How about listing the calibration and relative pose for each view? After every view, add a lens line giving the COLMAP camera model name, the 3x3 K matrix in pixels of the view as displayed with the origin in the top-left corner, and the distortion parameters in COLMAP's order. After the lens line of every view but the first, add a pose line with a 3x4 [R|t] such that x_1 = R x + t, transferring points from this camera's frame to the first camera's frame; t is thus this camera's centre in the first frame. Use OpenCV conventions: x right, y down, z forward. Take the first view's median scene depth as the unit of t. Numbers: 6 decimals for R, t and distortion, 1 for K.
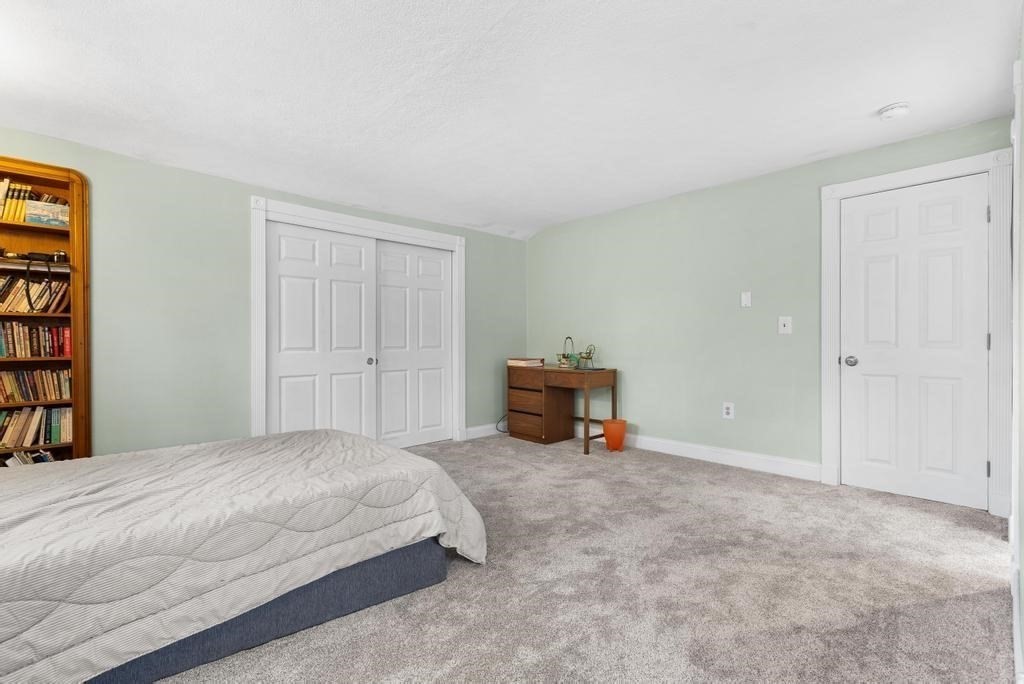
lens RADIAL K [[460.4, 0, 507.3], [0, 460.4, 346.3], [0, 0, 1]] dist [0.001172, 0.000431]
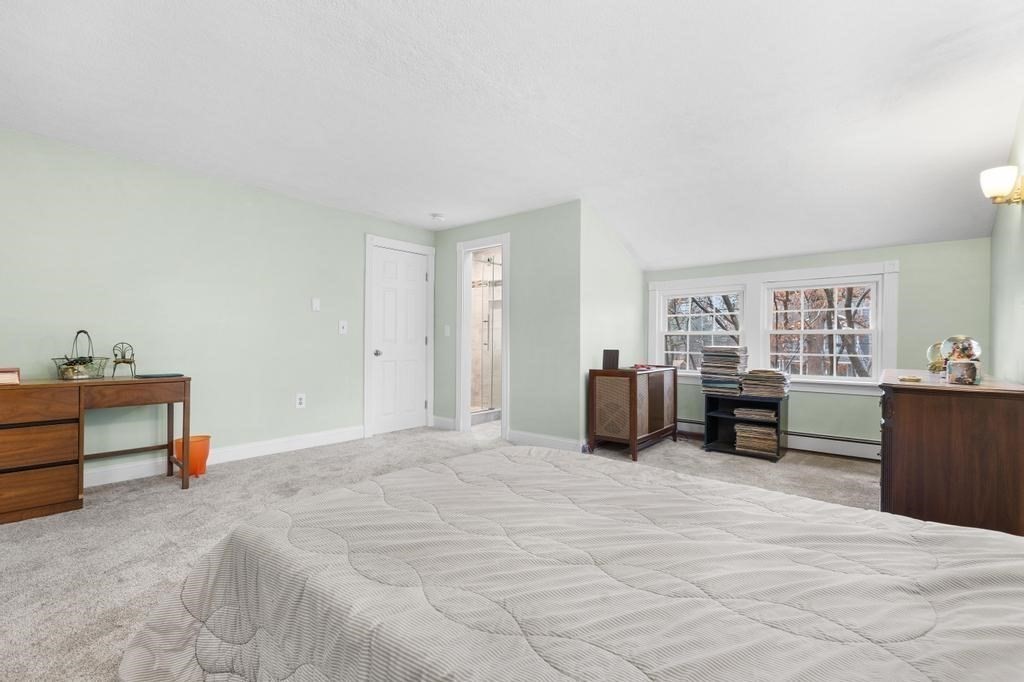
lens RADIAL K [[460.4, 0, 512.9], [0, 460.4, 340.4], [0, 0, 1]] dist [0.001172, 0.000431]
pose [[-0.104448, 0.005065, 0.994517, -0.618586], [0.005667, 0.999974, -0.004497, -0.000135], [-0.994514, 0.005166, -0.104474, 0.535700]]
